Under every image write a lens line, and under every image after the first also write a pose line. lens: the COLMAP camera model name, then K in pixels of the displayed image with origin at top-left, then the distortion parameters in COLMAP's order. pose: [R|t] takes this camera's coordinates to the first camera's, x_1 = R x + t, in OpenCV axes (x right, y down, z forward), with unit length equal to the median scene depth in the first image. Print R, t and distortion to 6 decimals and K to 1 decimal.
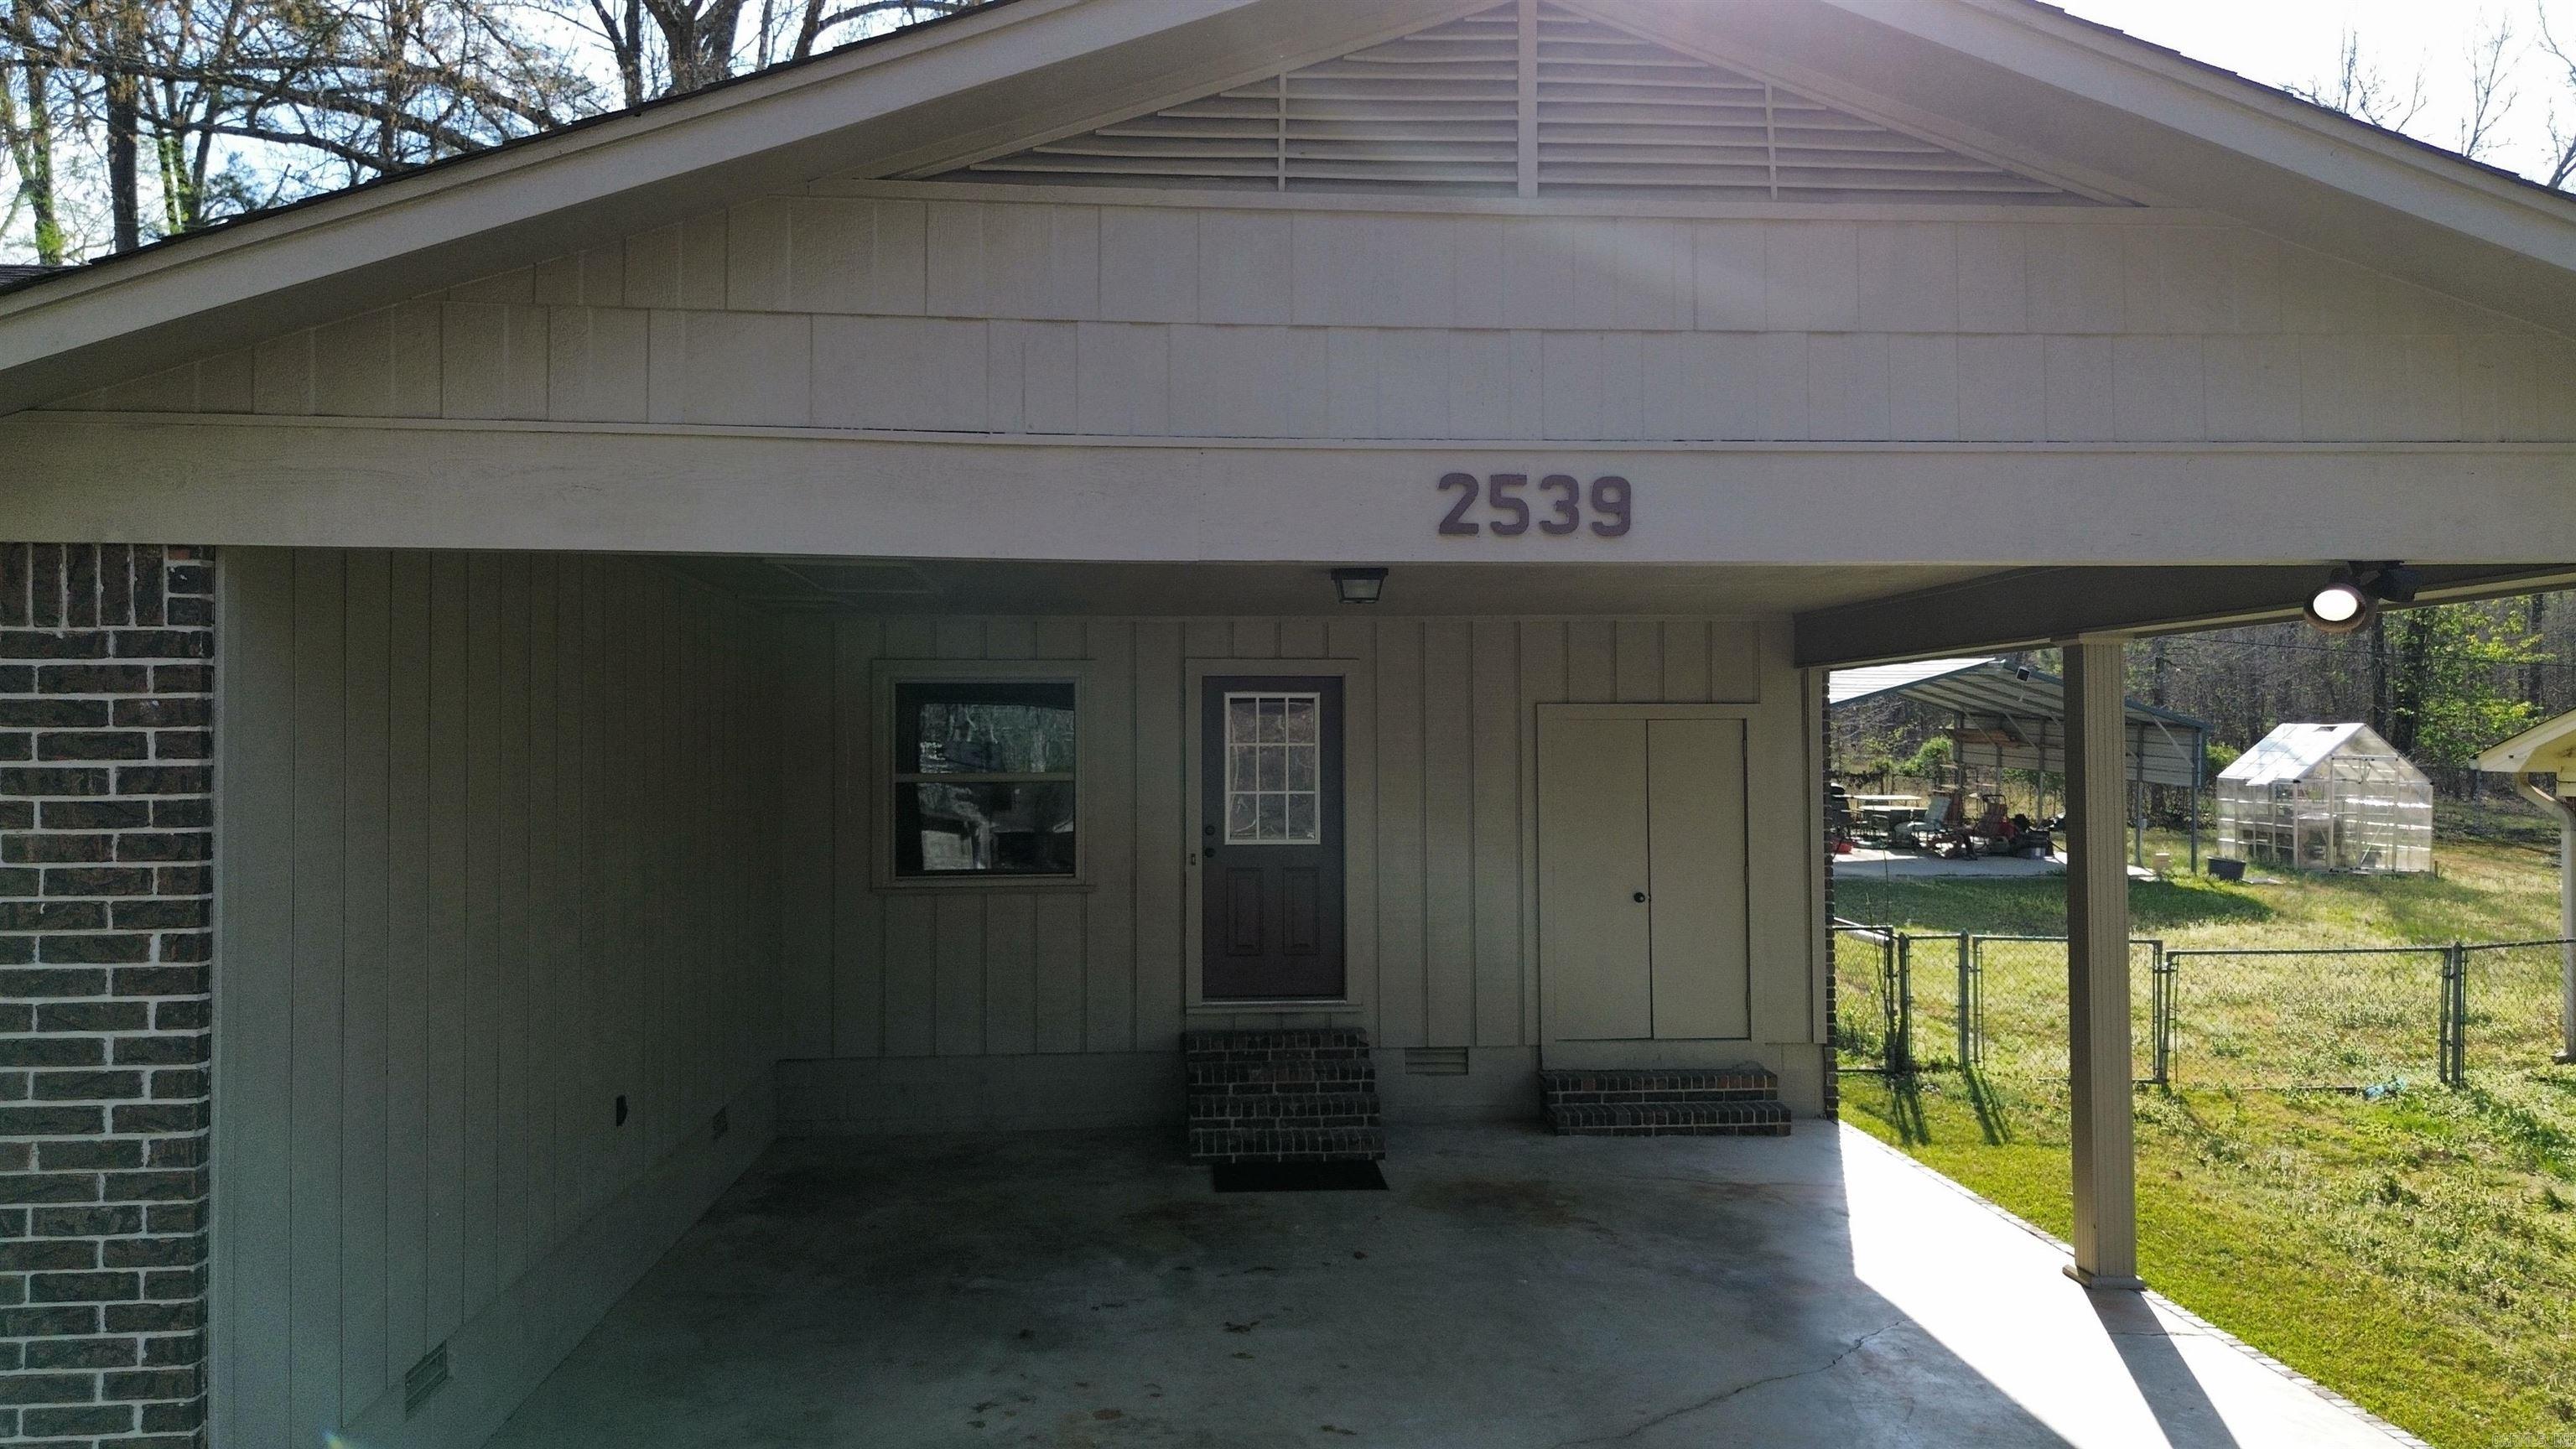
lens RADIAL K [[1865.1, 0, 1288.0], [0, 1865.1, 724.5], [0, 0, 1]] dist [0.083879, -0.100586]
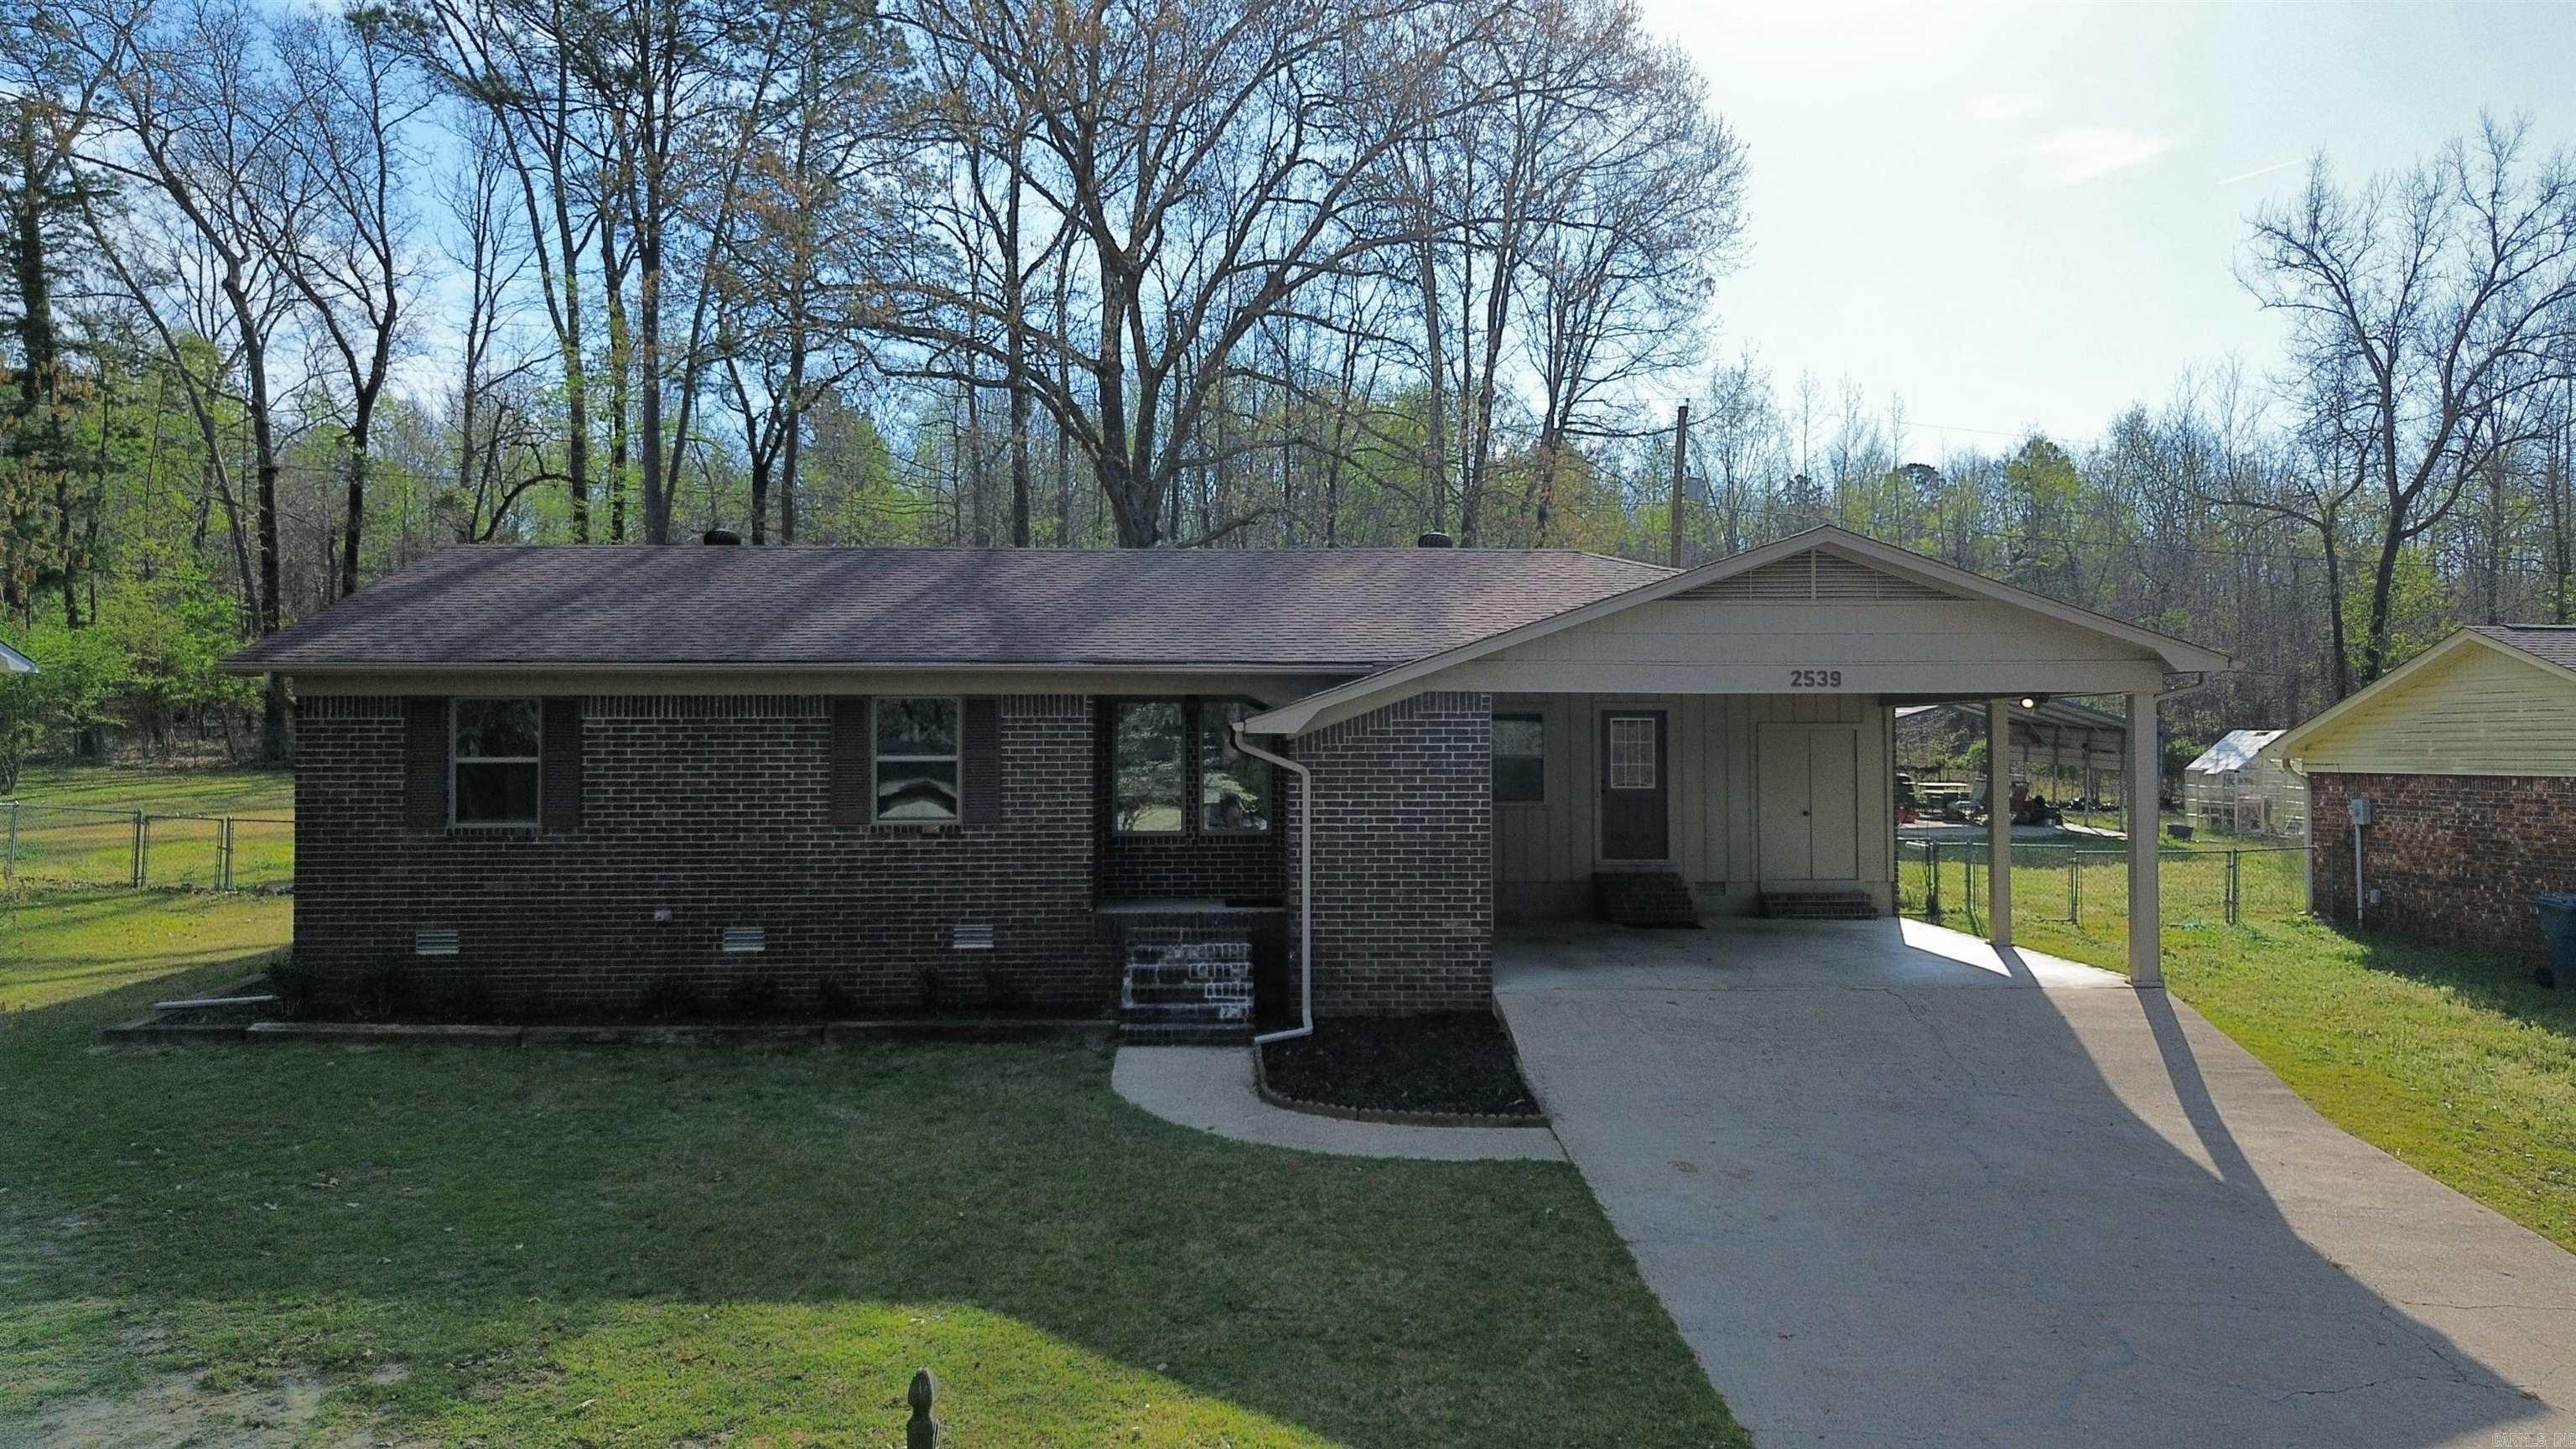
lens RADIAL K [[1865.1, 0, 1288.0], [0, 1865.1, 724.5], [0, 0, 1]] dist [0.083879, -0.100586]
pose [[0.999367, 0.000622, -0.035567, -0.327364], [-0.000679, 0.999999, -0.001574, -0.005613], [0.035566, 0.001597, 0.999366, -1.165111]]
